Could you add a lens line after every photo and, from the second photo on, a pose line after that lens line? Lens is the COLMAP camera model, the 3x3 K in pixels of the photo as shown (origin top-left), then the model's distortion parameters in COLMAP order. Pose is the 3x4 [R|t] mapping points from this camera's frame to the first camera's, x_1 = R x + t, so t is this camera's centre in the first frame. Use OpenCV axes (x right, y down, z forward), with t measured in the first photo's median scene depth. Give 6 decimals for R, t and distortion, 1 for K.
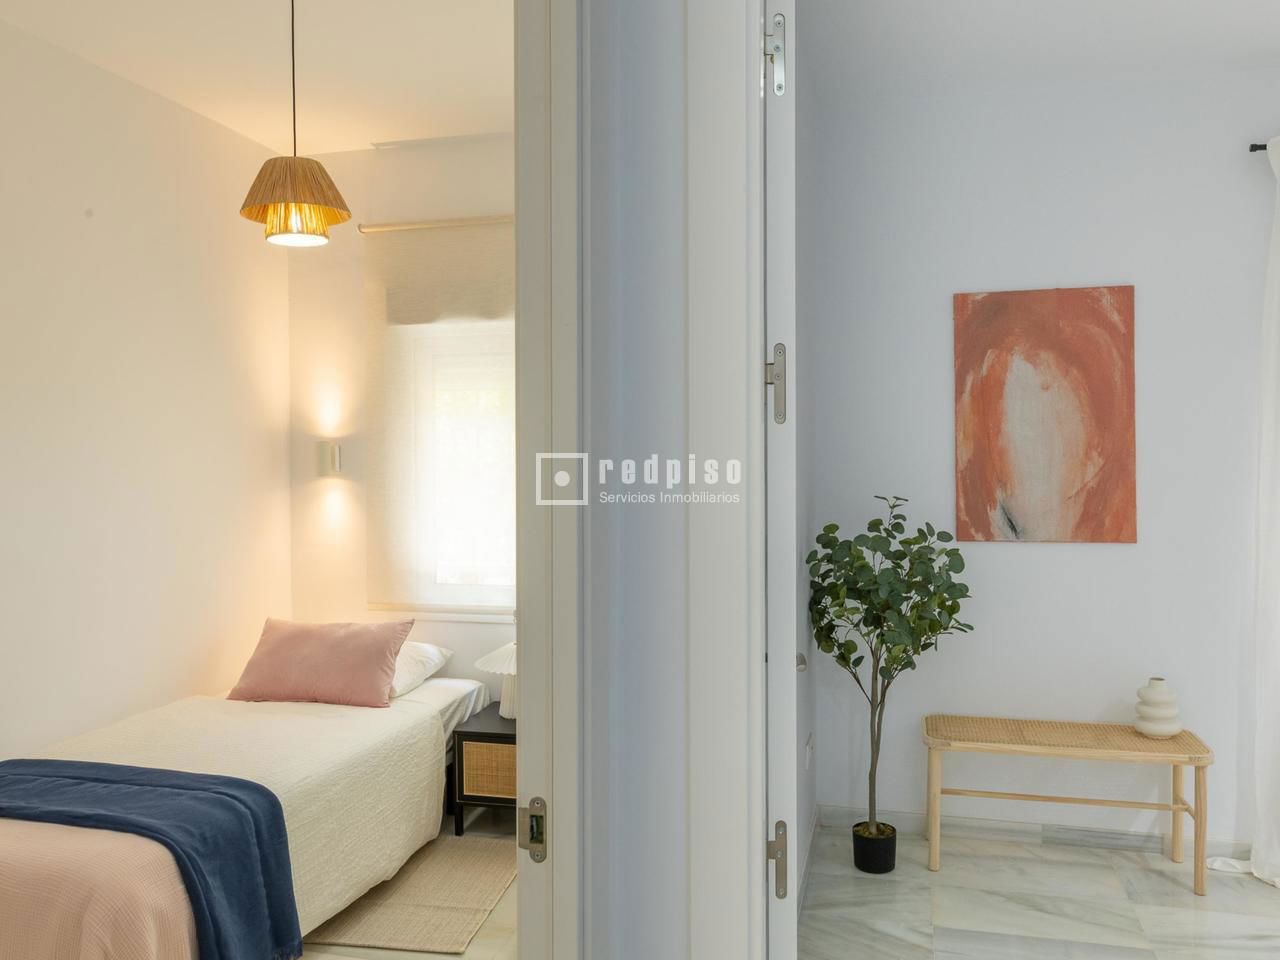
lens RADIAL K [[972.7, 0, 645.1], [0, 972.7, 487.3], [0, 0, 1]] dist [0.001158, -0.002796]
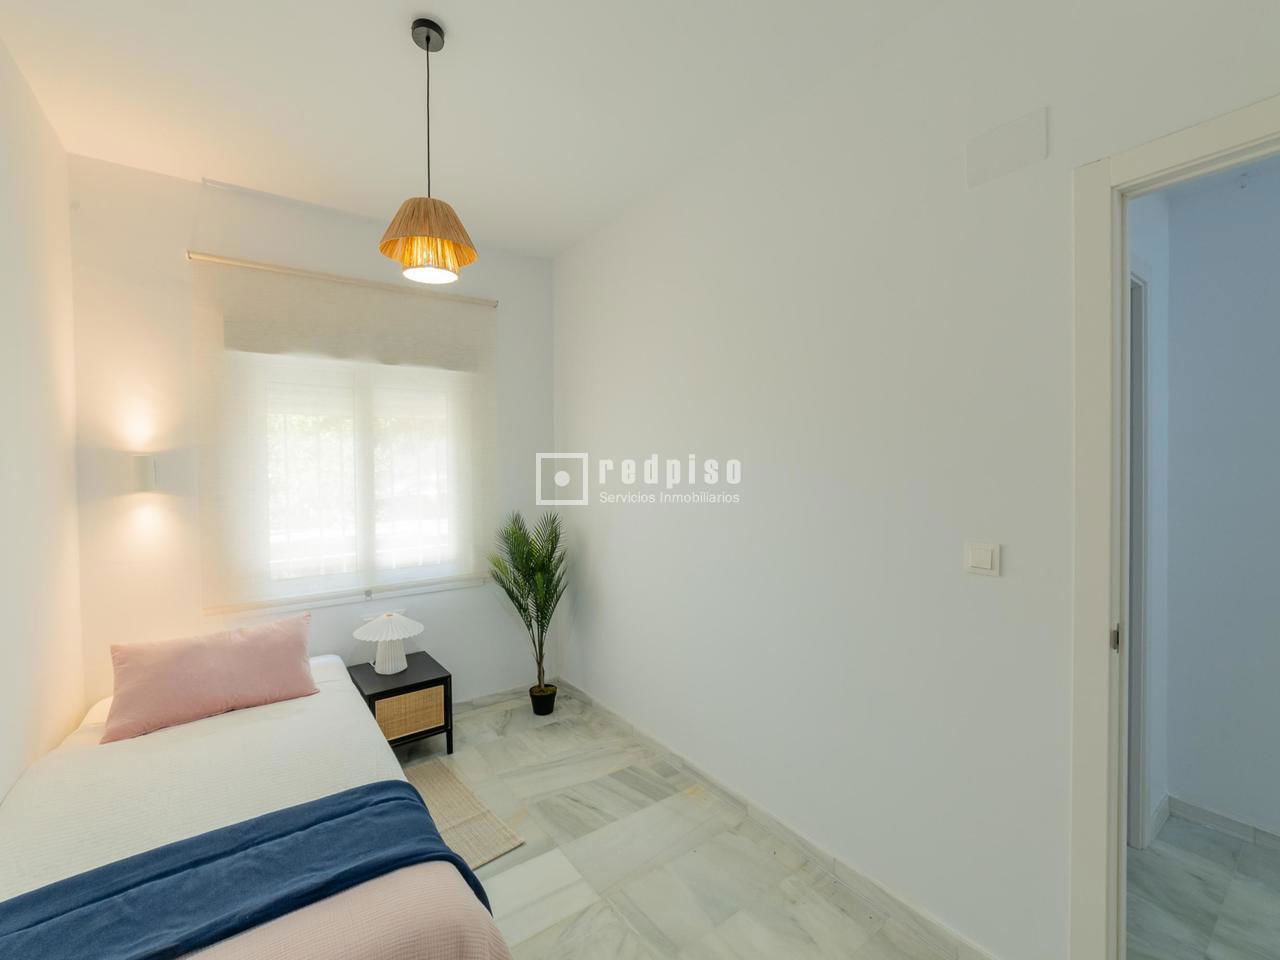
lens RADIAL K [[544.3, 0, 632.5], [0, 544.3, 478.2], [0, 0, 1]] dist [-0.033850, 0.014250]
pose [[0.640514, -0.021431, 0.767647, -0.642244], [0.029373, 0.999563, 0.003396, -0.017981], [-0.767384, 0.020373, 0.640864, 0.398507]]
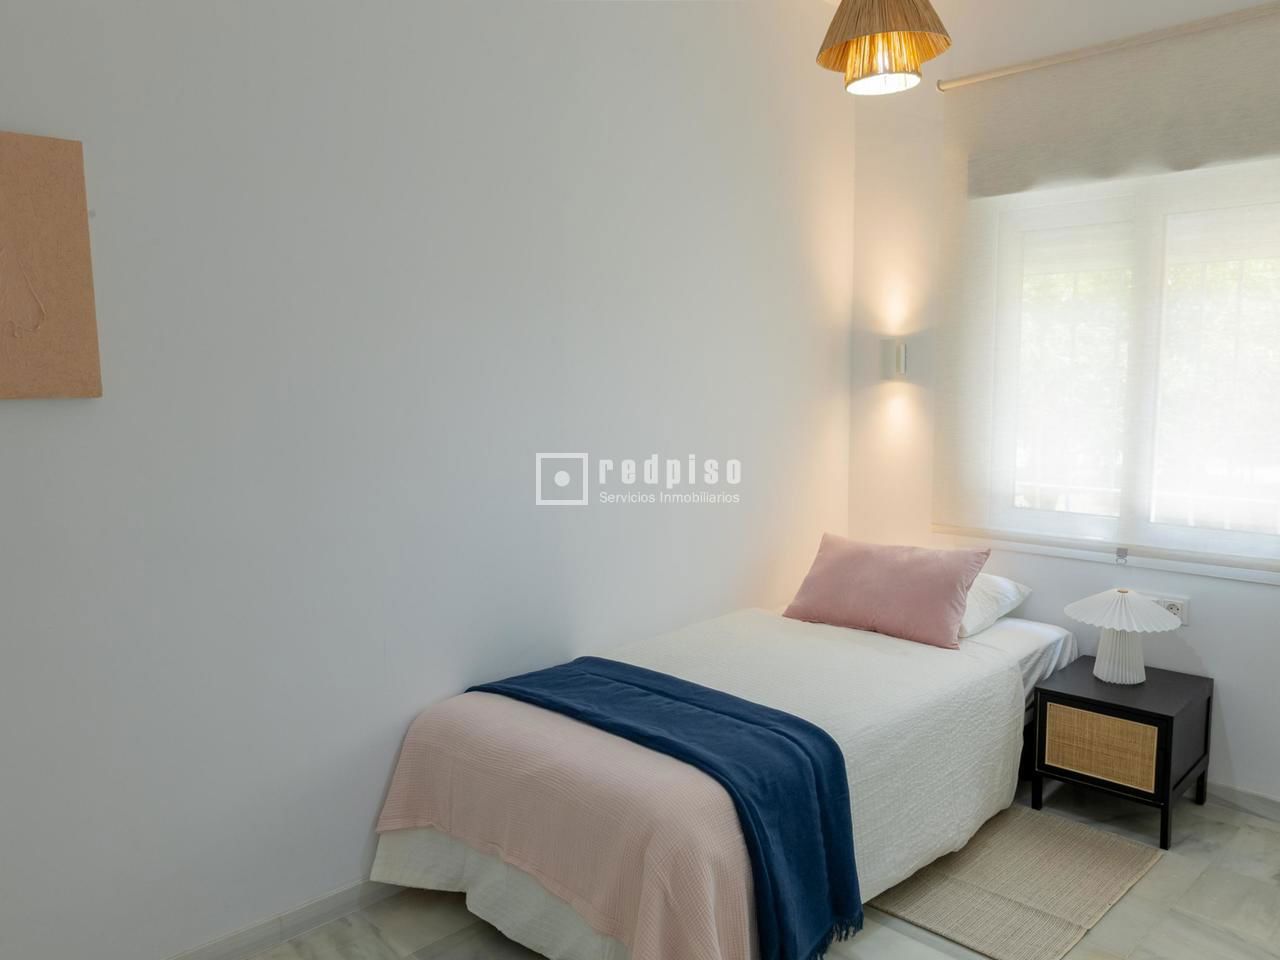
lens RADIAL K [[972.7, 0, 645.1], [0, 972.7, 487.3], [0, 0, 1]] dist [0.001158, -0.002796]
pose [[0.858262, 0.057246, -0.510010, -0.089254], [-0.006783, 0.994938, 0.100262, -0.001567], [0.513167, -0.082592, 0.854305, 0.169812]]
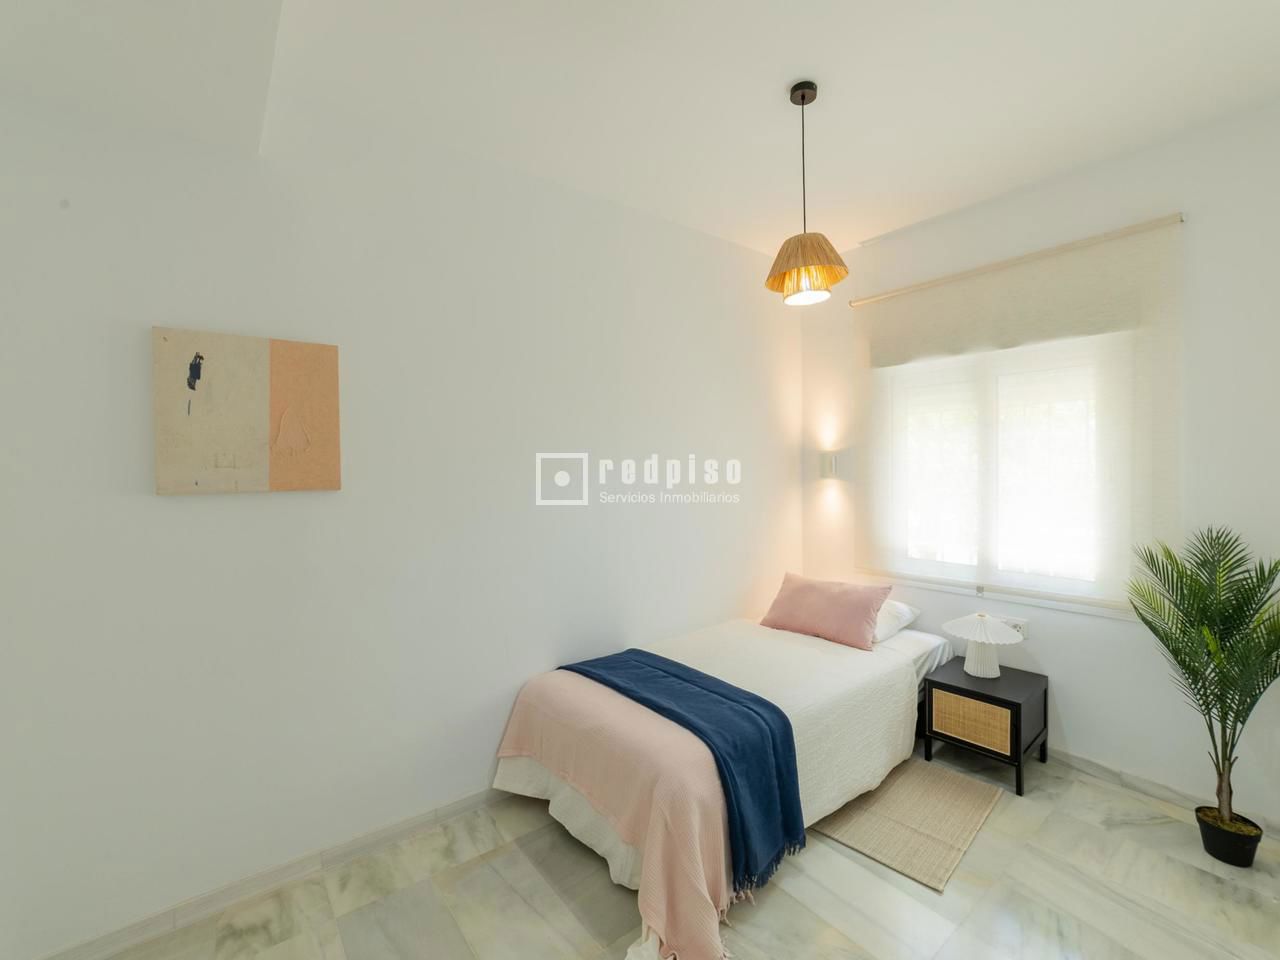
lens RADIAL K [[544.3, 0, 632.5], [0, 544.3, 478.2], [0, 0, 1]] dist [-0.033850, 0.014250]
pose [[0.792667, 0.003725, -0.609644, -0.092829], [-0.007740, 0.999962, -0.003954, -0.007905], [0.609606, 0.007853, 0.792665, 0.265283]]
